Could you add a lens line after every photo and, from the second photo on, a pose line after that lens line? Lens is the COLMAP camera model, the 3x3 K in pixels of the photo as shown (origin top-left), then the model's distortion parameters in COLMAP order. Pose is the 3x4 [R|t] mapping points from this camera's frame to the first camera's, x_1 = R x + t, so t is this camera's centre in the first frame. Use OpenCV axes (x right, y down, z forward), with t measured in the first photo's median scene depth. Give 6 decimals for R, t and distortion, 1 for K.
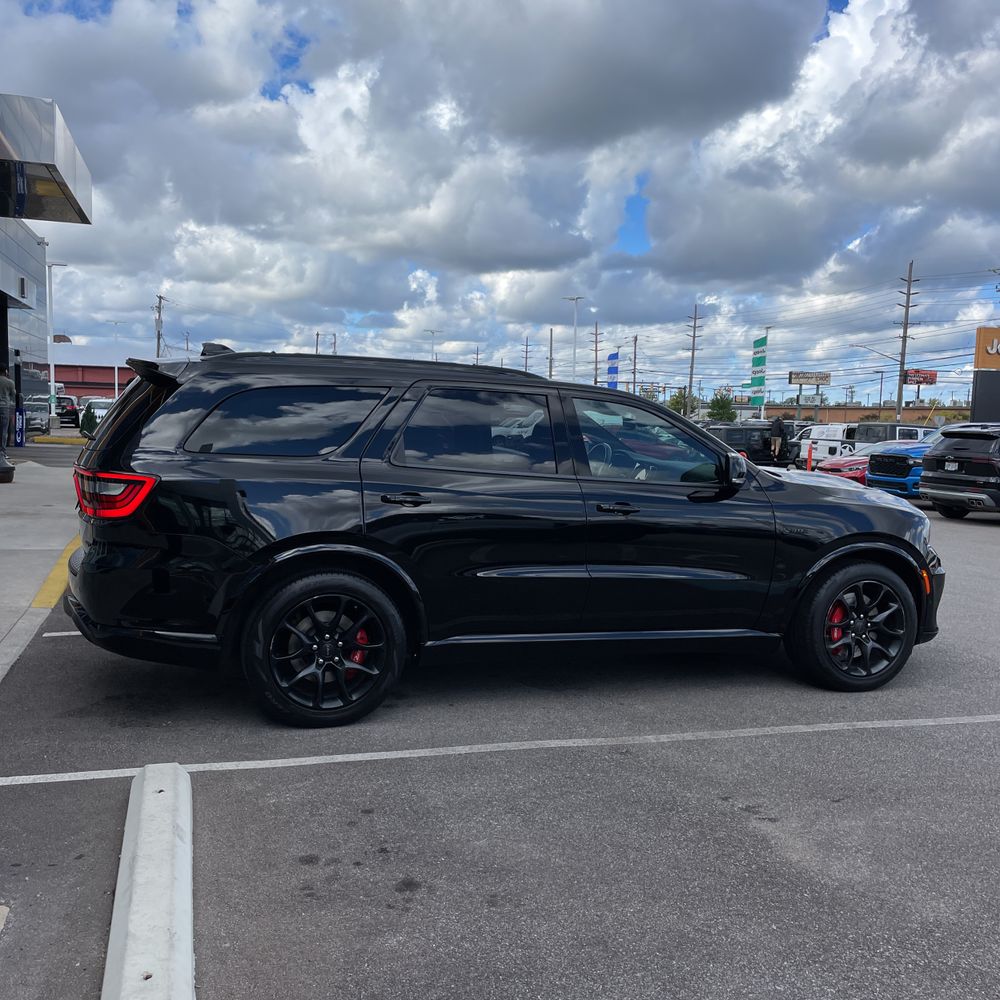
lens RADIAL K [[987.5, 0, 500.0], [0, 987.5, 500.0], [0, 0, 1]] dist [0.080136, -0.012283]
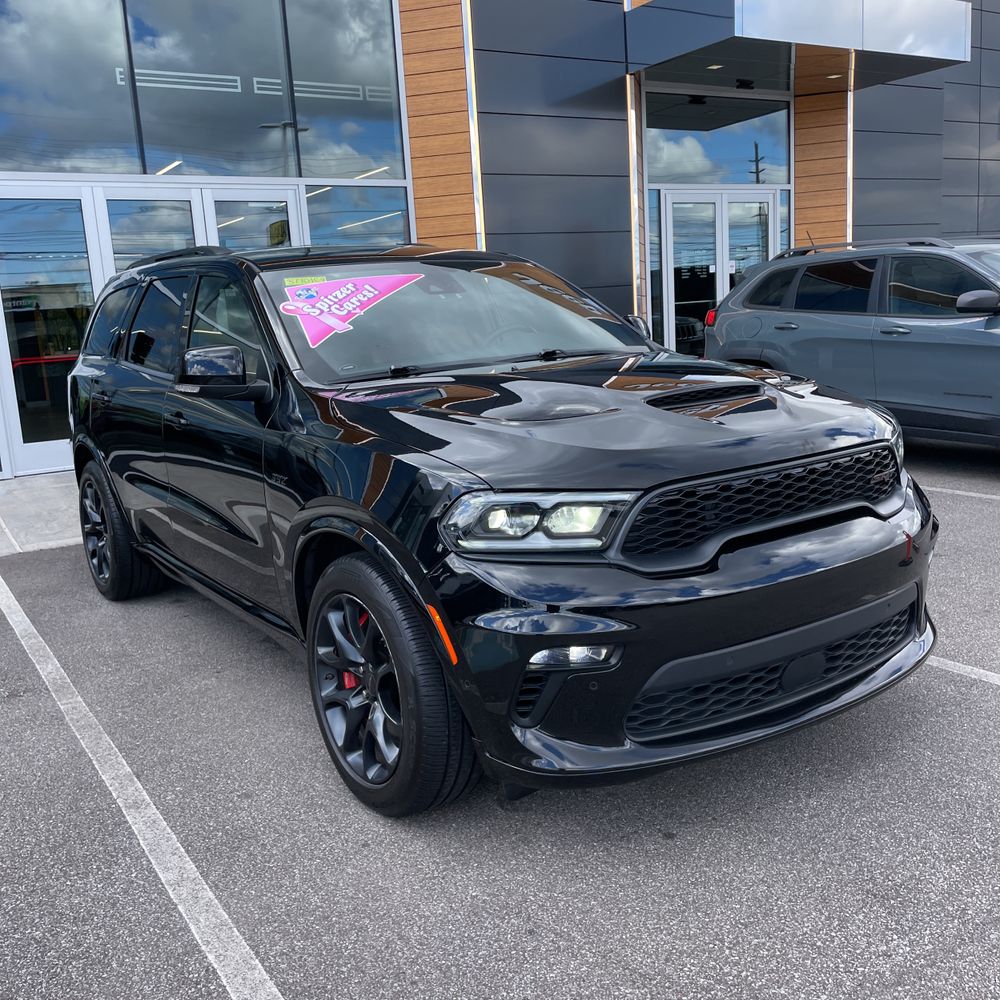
lens RADIAL K [[987.5, 0, 500.0], [0, 987.5, 500.0], [0, 0, 1]] dist [0.080136, -0.012283]
pose [[0.273570, 0.136719, -0.952086, 0.997866], [-0.014215, 0.990313, 0.138124, -0.048578], [0.961747, -0.024253, 0.272863, 1.079581]]
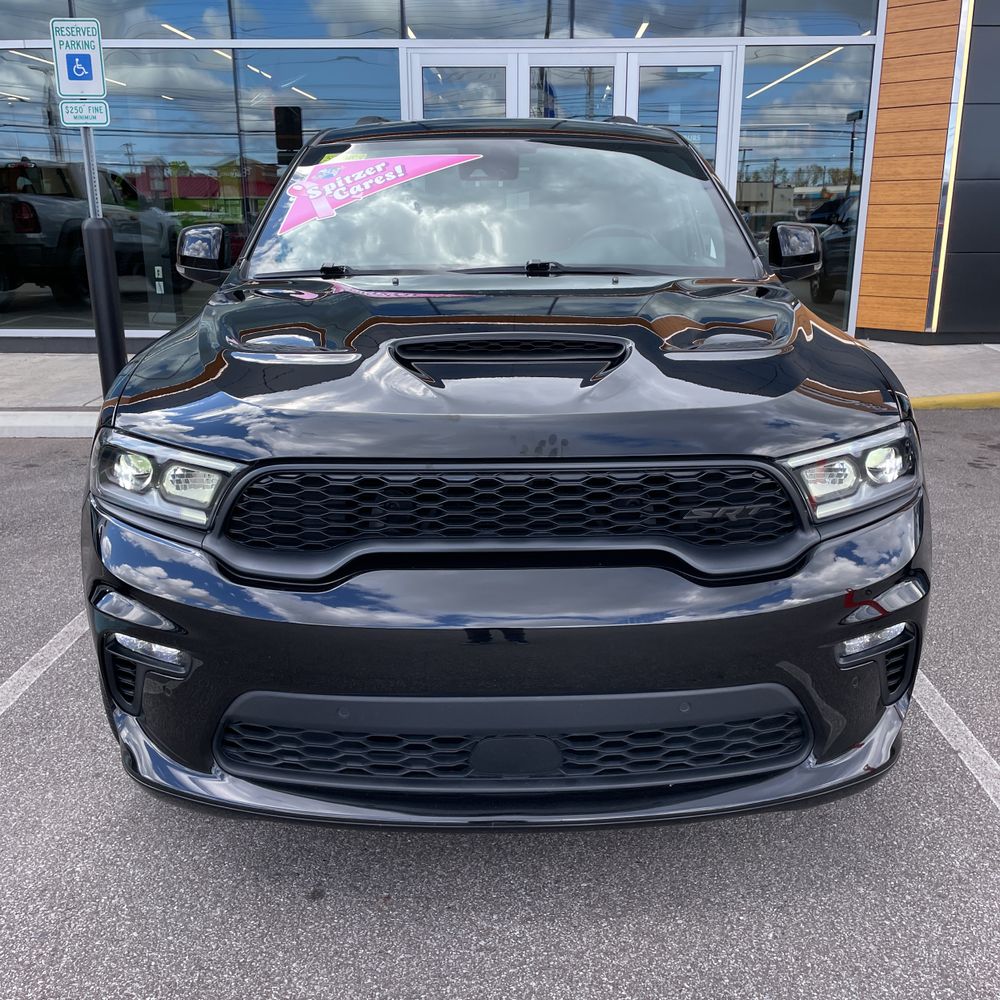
lens RADIAL K [[1014.1, 0, 500.0], [0, 1014.1, 500.0], [0, 0, 1]] dist [0.010940, 0.020872]
pose [[-0.279130, 0.242619, -0.929098, 0.895966], [-0.089822, 0.956716, 0.276816, -0.080755], [0.956043, 0.160721, -0.245256, 1.406140]]
